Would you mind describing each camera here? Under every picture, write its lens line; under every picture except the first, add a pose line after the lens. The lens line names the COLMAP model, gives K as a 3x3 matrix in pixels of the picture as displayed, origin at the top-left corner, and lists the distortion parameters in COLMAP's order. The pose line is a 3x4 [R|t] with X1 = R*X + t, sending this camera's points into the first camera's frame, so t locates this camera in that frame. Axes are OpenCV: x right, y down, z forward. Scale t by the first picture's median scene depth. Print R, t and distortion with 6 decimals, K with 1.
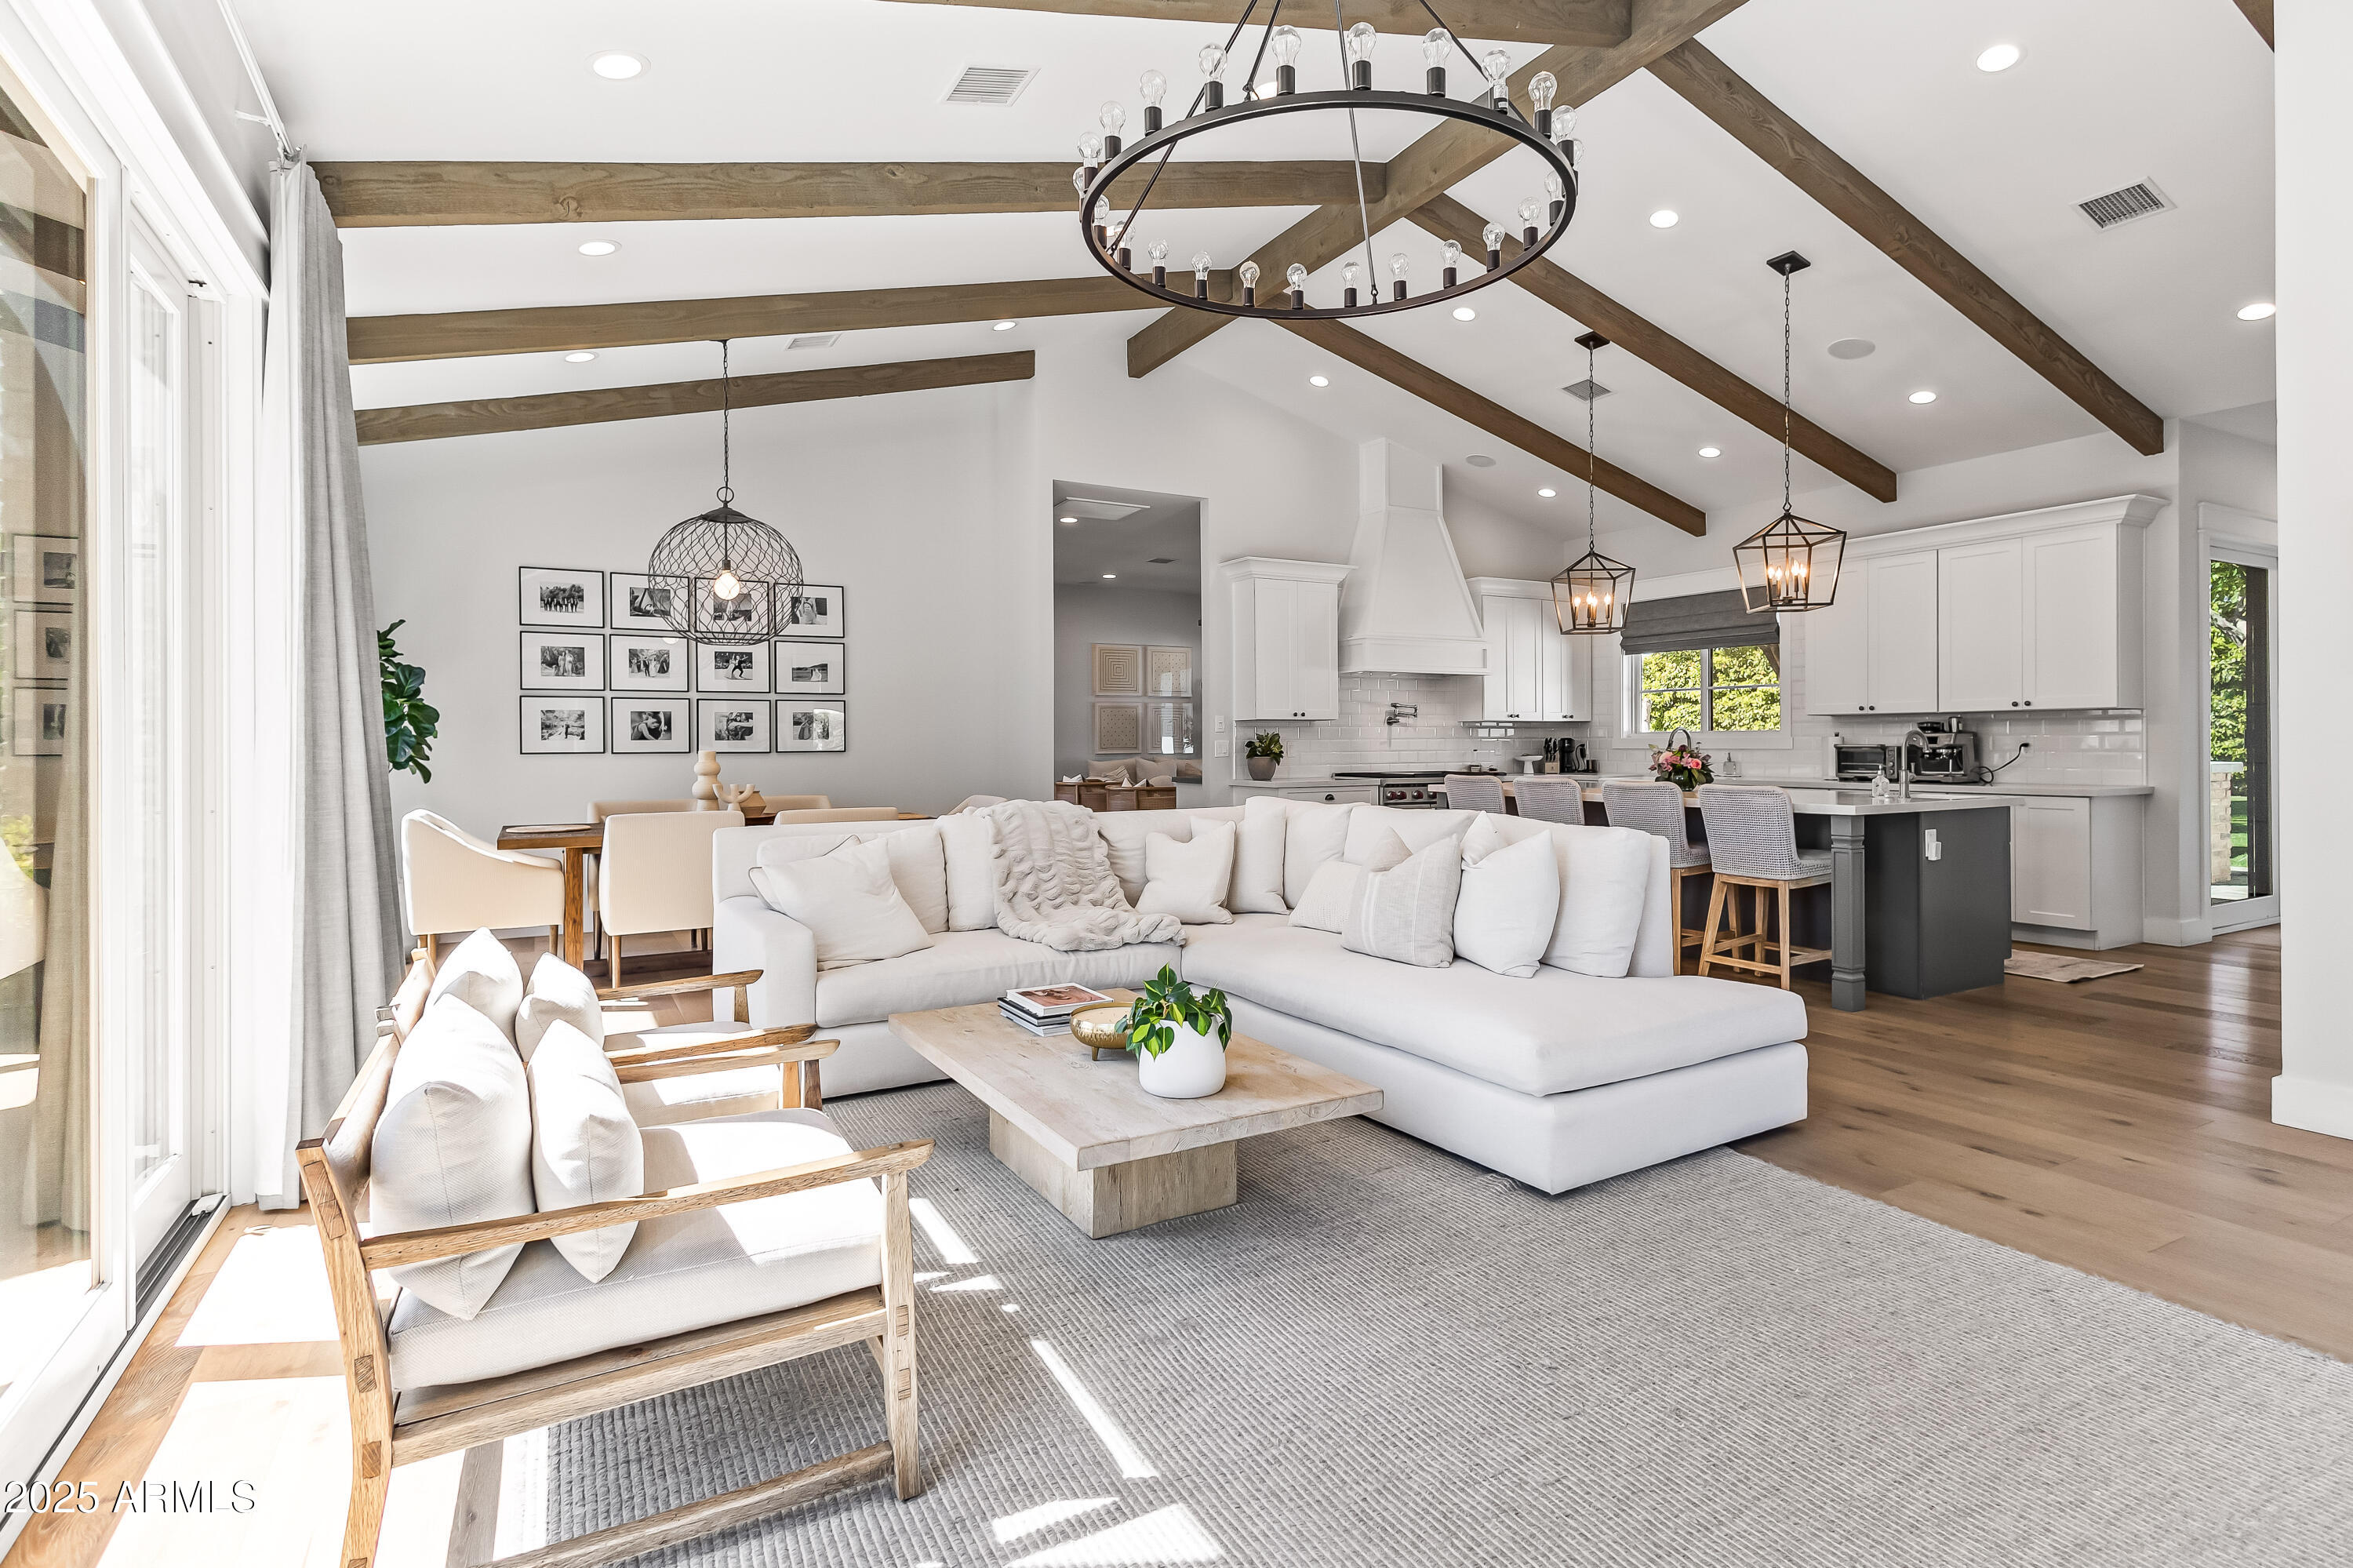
lens RADIAL K [[1152.9, 0, 1208.1], [0, 1152.9, 756.9], [0, 0, 1]] dist [0.008074, -0.000866]
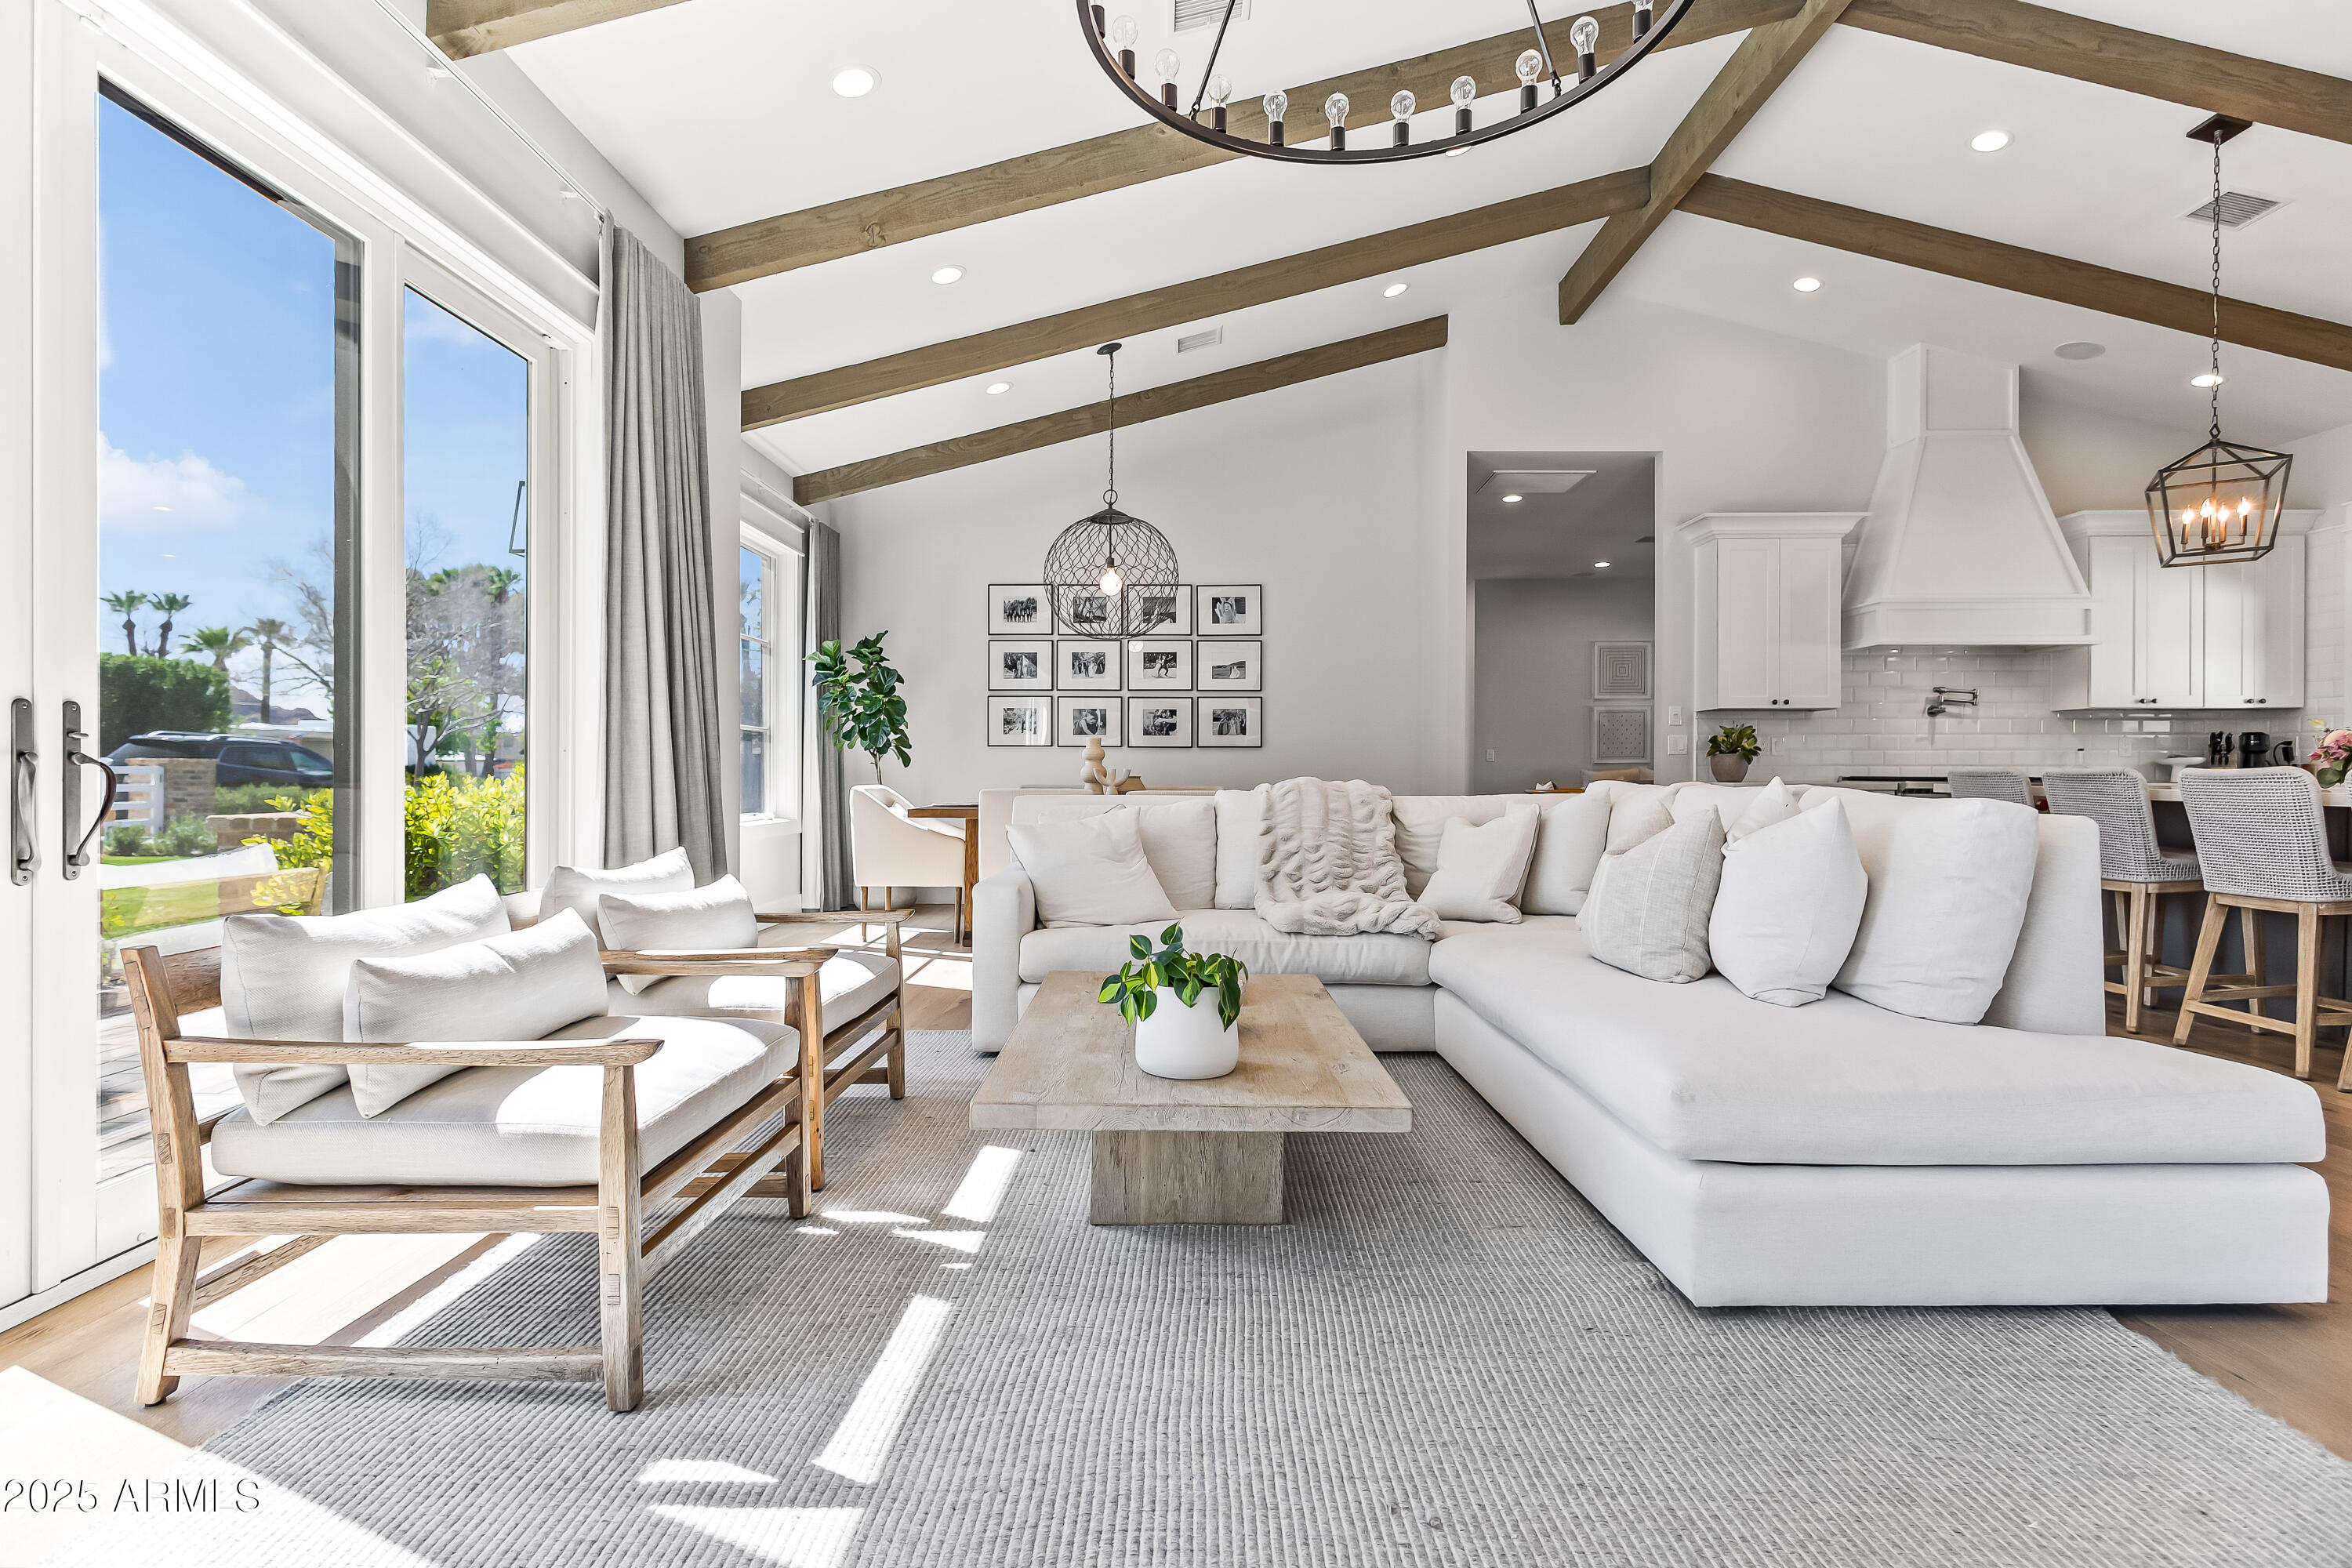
lens RADIAL K [[1150.2, 0, 1176.0], [0, 1150.2, 784.0], [0, 0, 1]] dist [0.006416, -0.001225]
pose [[0.861047, 0.012236, -0.508379, 0.153407], [-0.012739, 0.999916, 0.002490, 0.029781], [0.508366, 0.004332, 0.861130, 0.104655]]
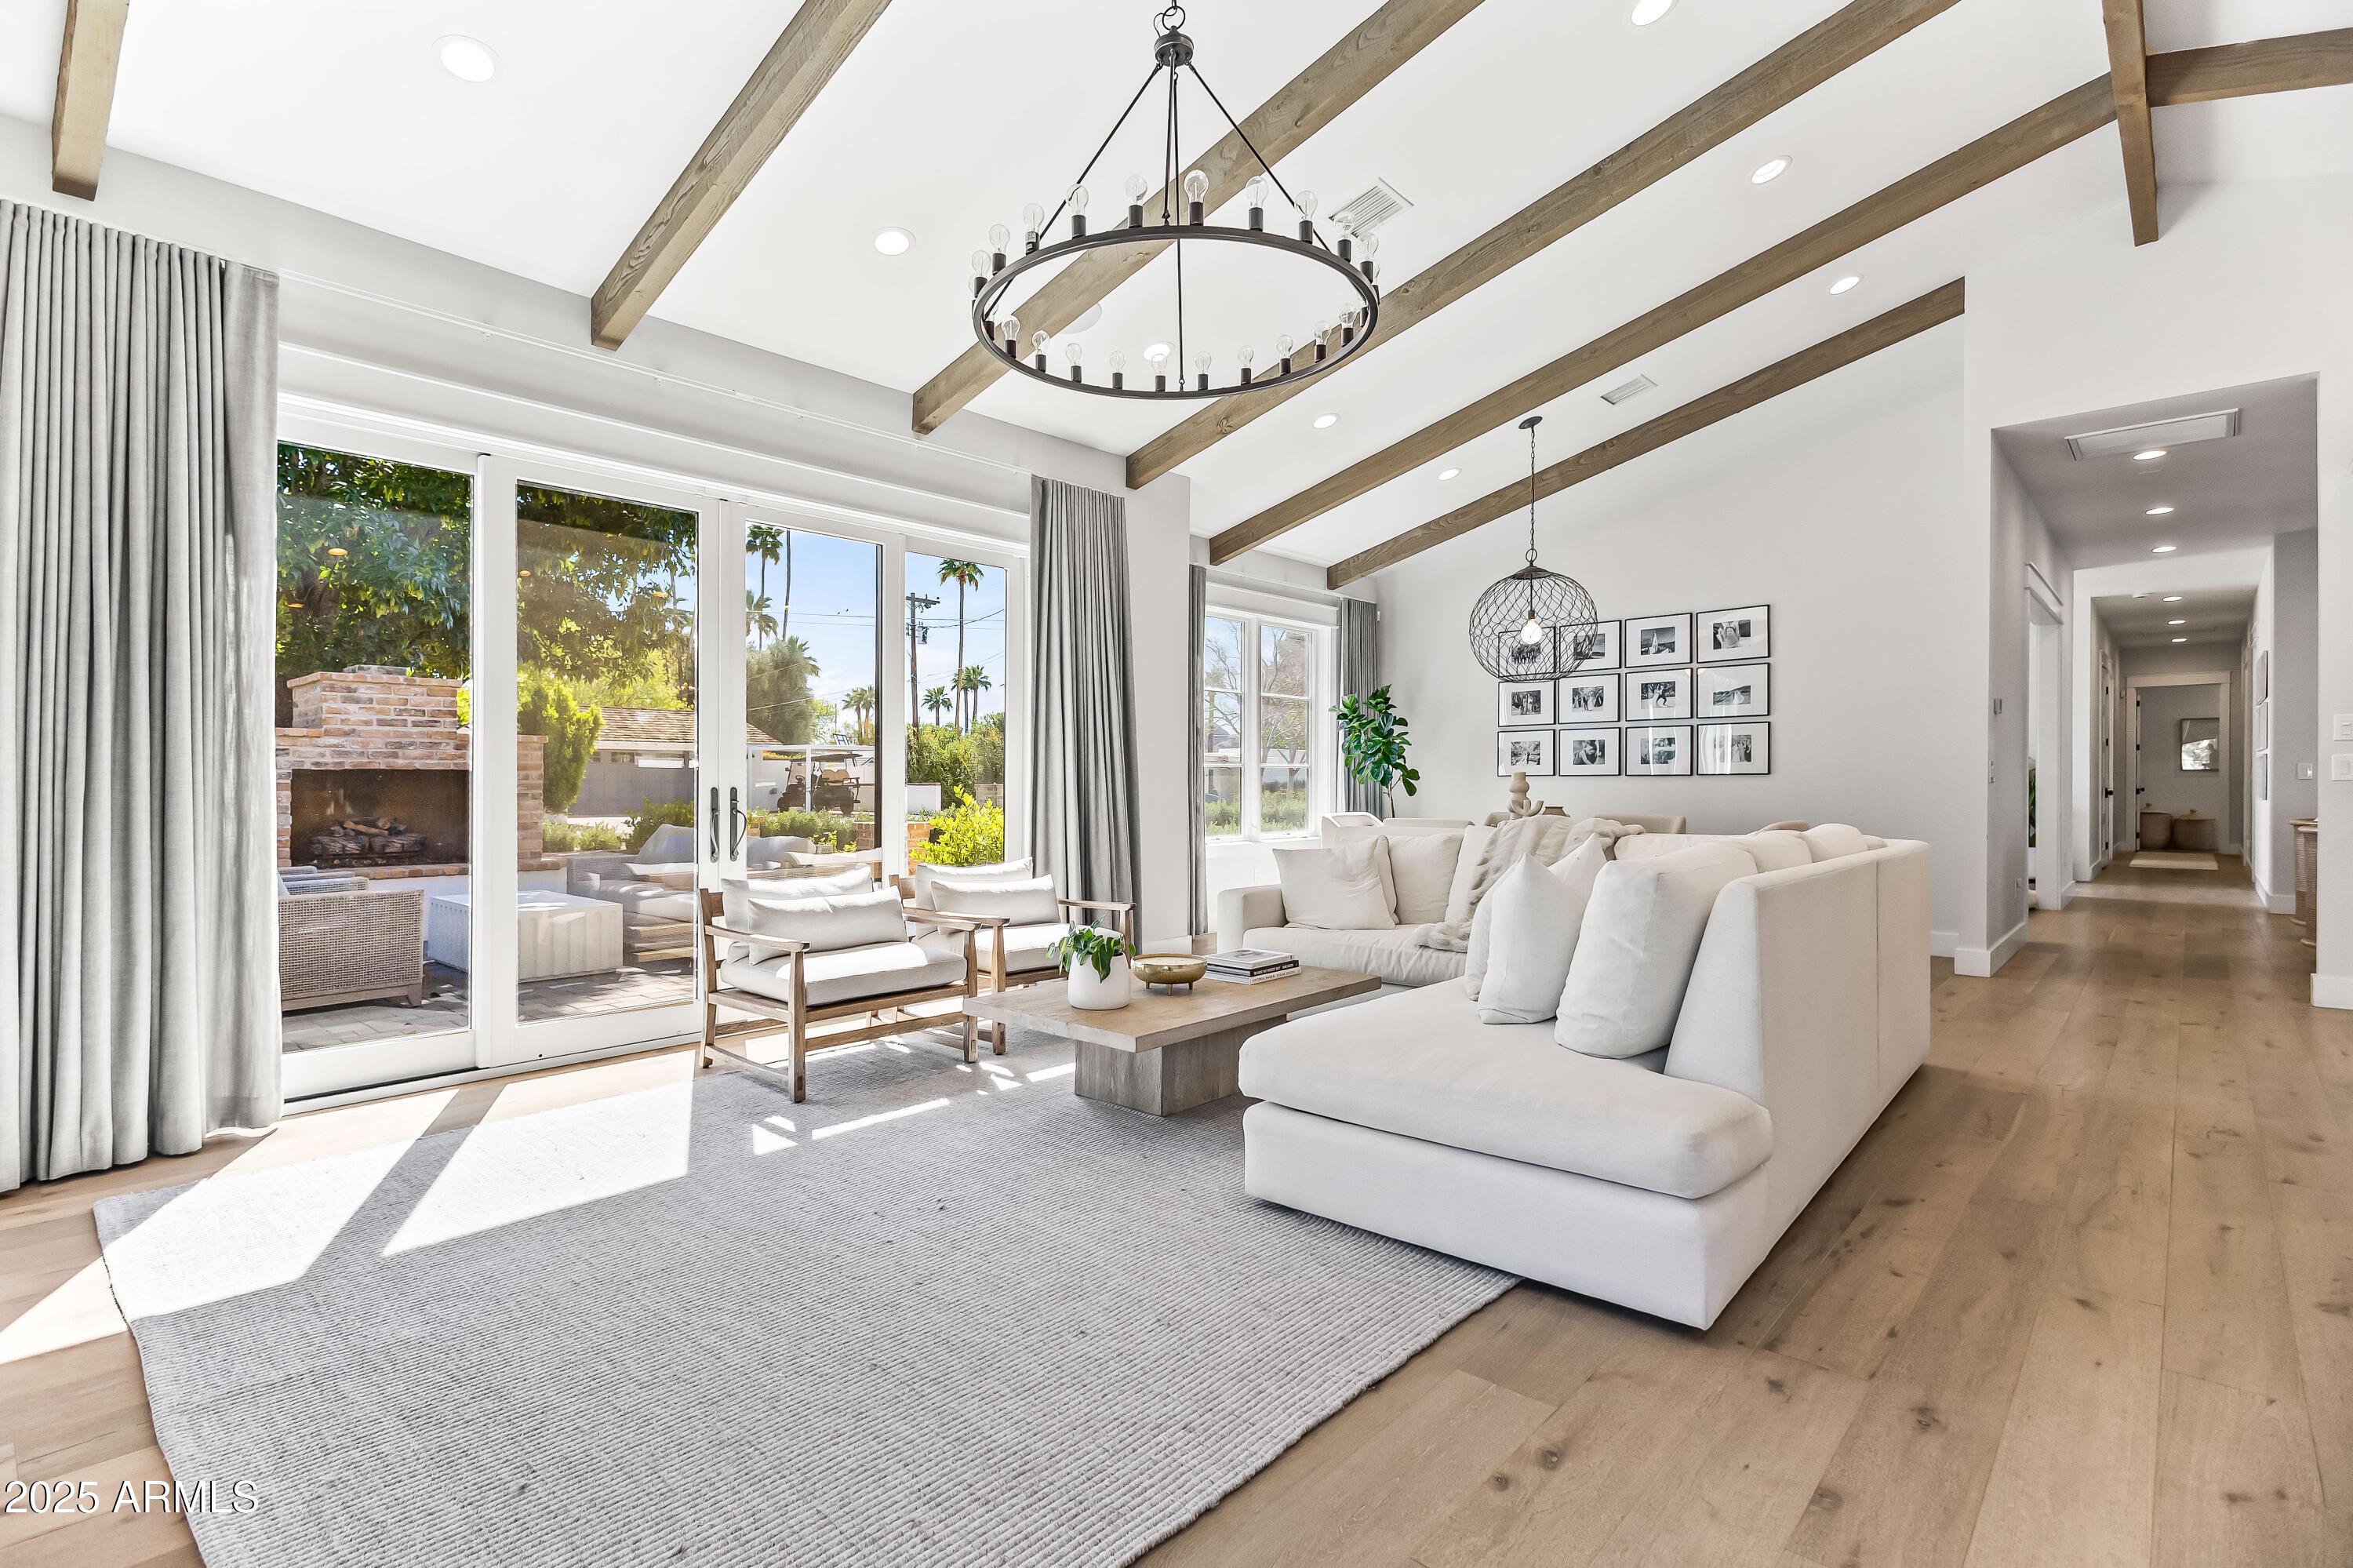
lens RADIAL K [[1117.5, 0, 1152.6], [0, 1117.5, 786.7], [0, 0, 1]] dist [0.016709, -0.000273]
pose [[0.295212, 0.006316, -0.955411, 0.494559], [-0.008517, 0.999956, 0.003979, 0.007507], [0.955394, 0.006963, 0.295252, 0.256513]]
